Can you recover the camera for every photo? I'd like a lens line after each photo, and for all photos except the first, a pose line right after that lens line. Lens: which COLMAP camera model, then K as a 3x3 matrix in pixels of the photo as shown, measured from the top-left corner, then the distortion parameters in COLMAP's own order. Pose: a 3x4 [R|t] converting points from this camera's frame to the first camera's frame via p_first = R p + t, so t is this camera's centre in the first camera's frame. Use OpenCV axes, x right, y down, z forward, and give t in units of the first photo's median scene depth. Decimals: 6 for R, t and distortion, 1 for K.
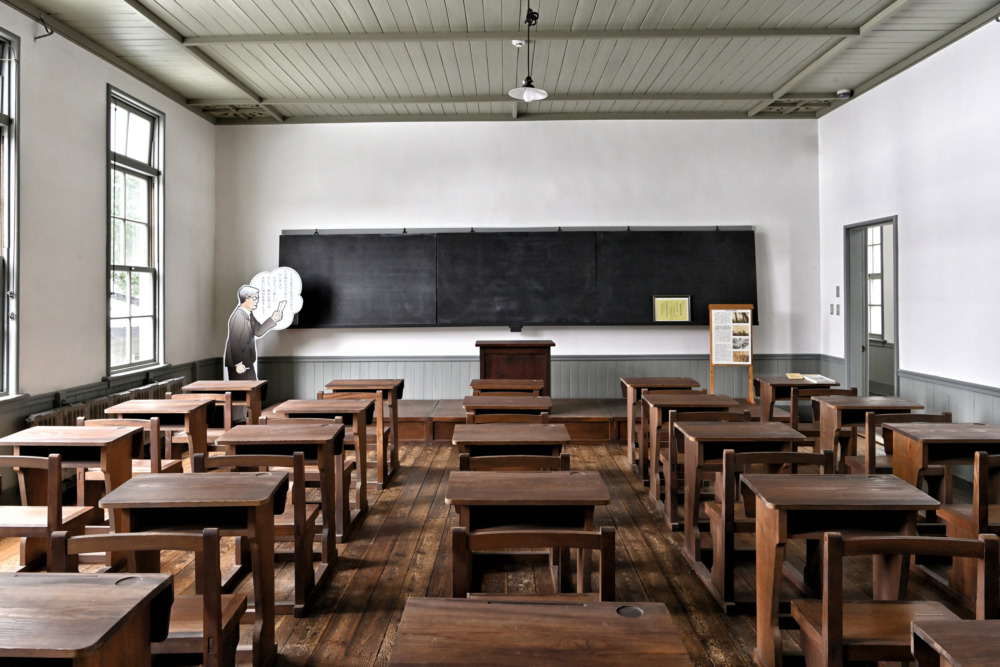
lens RADIAL K [[709.6, 0, 500.0], [0, 709.6, 333.5], [0, 0, 1]] dist [-0.004899, 0.001329]
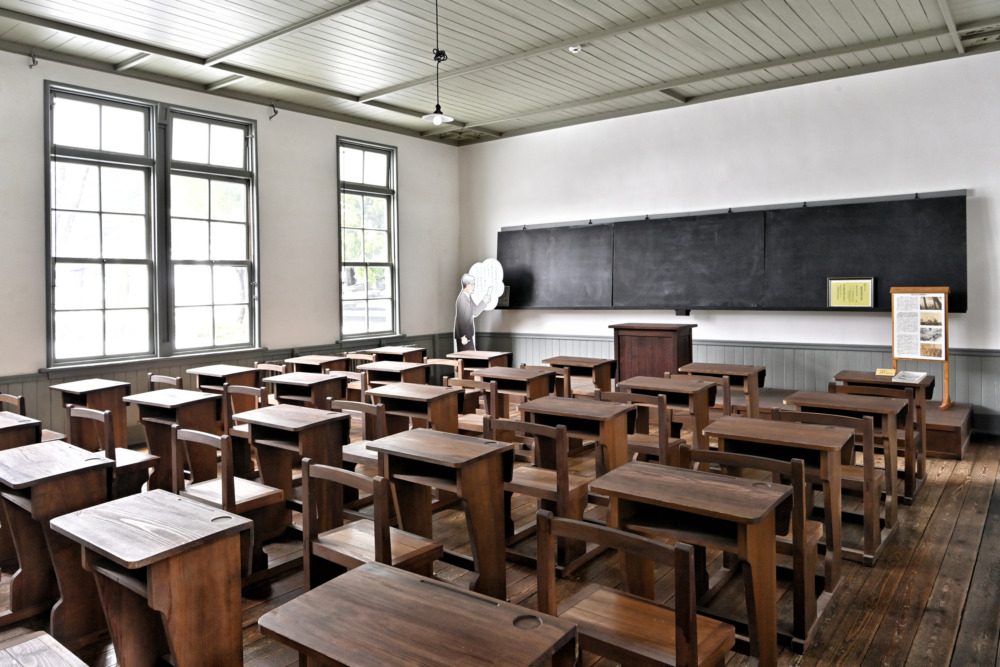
lens RADIAL K [[709.6, 0, 500.0], [0, 709.6, 333.5], [0, 0, 1]] dist [-0.004899, 0.001329]
pose [[0.798693, 0.033184, -0.600824, 0.433441], [-0.020024, 0.999391, 0.028580, -0.000565], [0.601406, -0.010796, 0.798871, 0.037487]]
